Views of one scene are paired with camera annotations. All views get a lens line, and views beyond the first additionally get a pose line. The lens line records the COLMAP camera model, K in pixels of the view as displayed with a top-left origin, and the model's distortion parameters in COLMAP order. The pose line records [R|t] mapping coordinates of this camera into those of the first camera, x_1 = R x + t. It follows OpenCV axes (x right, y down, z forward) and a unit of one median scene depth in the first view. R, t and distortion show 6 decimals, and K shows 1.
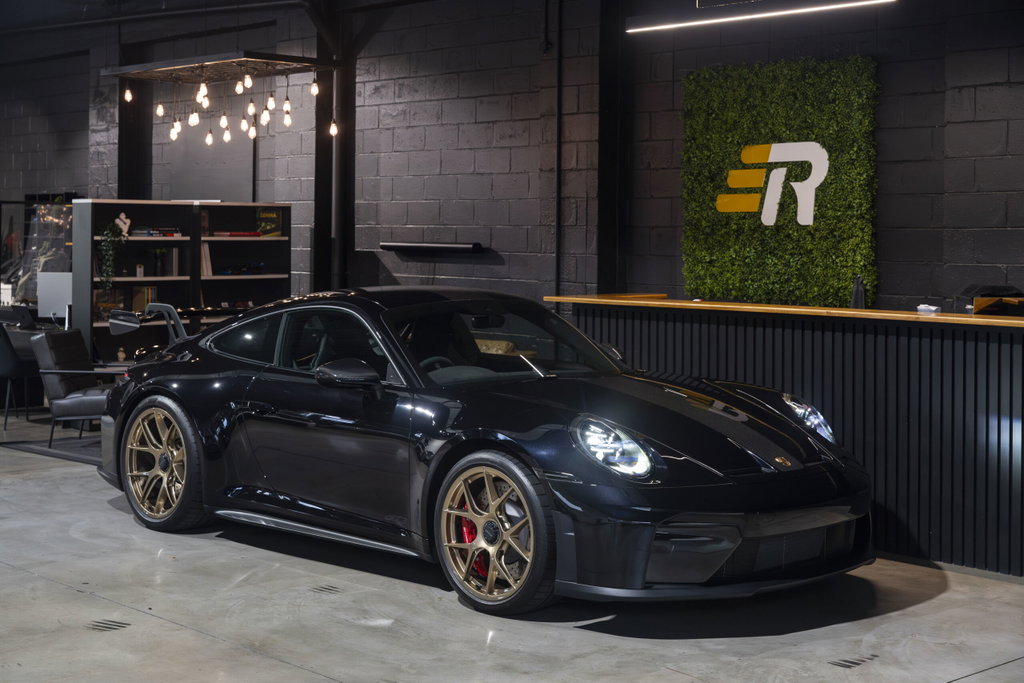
lens RADIAL K [[1566.3, 0, 521.9], [0, 1566.3, 266.9], [0, 0, 1]] dist [-0.012992, 0.000000]
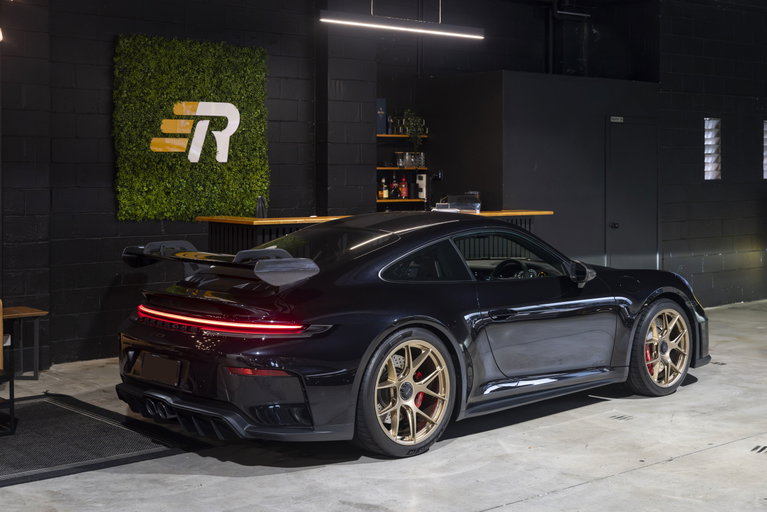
lens RADIAL K [[1108.5, 0, 385.7], [0, 1108.5, 195.1], [0, 0, 1]] dist [-0.017314, 0.000000]
pose [[0.052515, -0.029912, 0.998172, -0.780788], [0.020193, 0.999379, 0.028885, -0.022510], [-0.998416, 0.018639, 0.053087, 0.785685]]
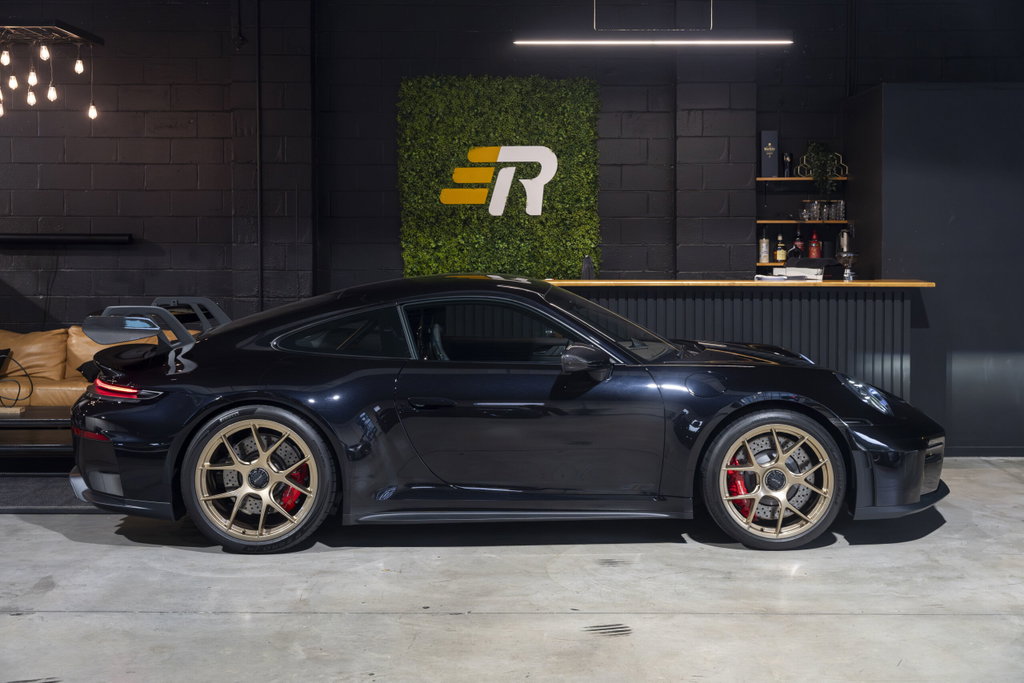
lens RADIAL K [[1310.6, 0, 539.4], [0, 1310.6, 289.4], [0, 0, 1]] dist [0.014791, 0.000000]
pose [[0.691447, -0.041836, 0.721215, -0.533936], [0.020748, 0.999060, 0.038061, -0.007830], [-0.722129, -0.011353, 0.691665, 0.292832]]
